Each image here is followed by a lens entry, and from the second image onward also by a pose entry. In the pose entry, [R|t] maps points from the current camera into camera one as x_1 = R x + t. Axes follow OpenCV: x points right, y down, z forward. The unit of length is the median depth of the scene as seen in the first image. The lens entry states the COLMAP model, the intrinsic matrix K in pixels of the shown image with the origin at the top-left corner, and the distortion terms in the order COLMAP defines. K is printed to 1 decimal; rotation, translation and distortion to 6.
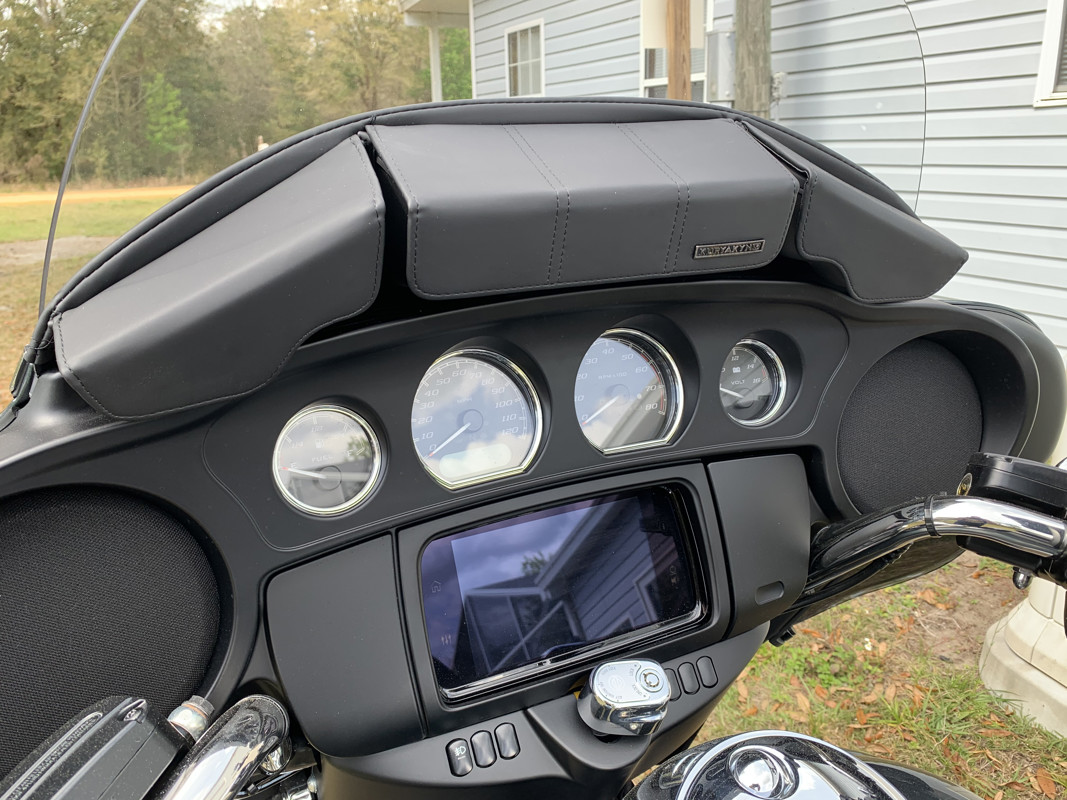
lens RADIAL K [[818.6, 0, 533.5], [0, 818.6, 400.0], [0, 0, 1]] dist [0.004752, -0.008601]
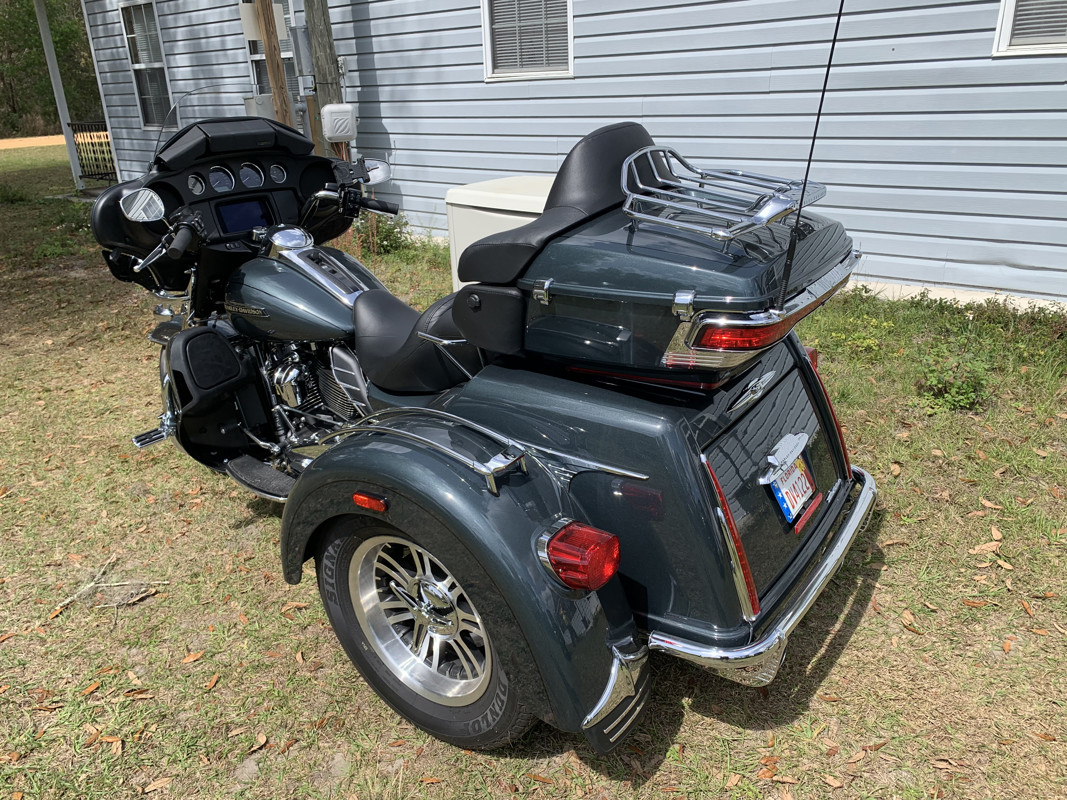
lens RADIAL K [[818.6, 0, 533.5], [0, 818.6, 400.0], [0, 0, 1]] dist [0.004752, -0.008601]
pose [[0.910520, -0.157118, 0.382450, -0.068980], [0.135018, 0.987264, 0.084143, 0.181439], [-0.390800, -0.024976, 0.920137, -0.673619]]
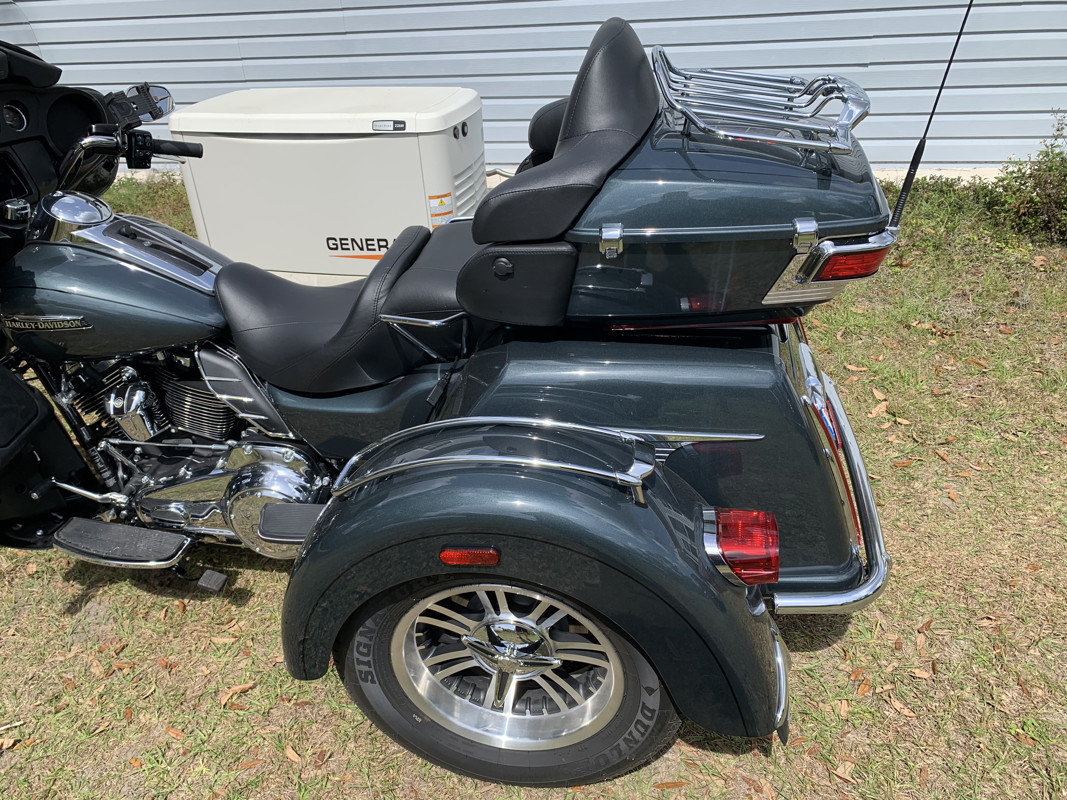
lens RADIAL K [[816.5, 0, 529.7], [0, 816.5, 401.9], [0, 0, 1]] dist [-0.003800, -0.000657]
pose [[0.626999, -0.387858, 0.675602, -0.183213], [0.264892, 0.921718, 0.283316, 0.109413], [-0.732601, 0.001322, 0.680657, -0.461395]]
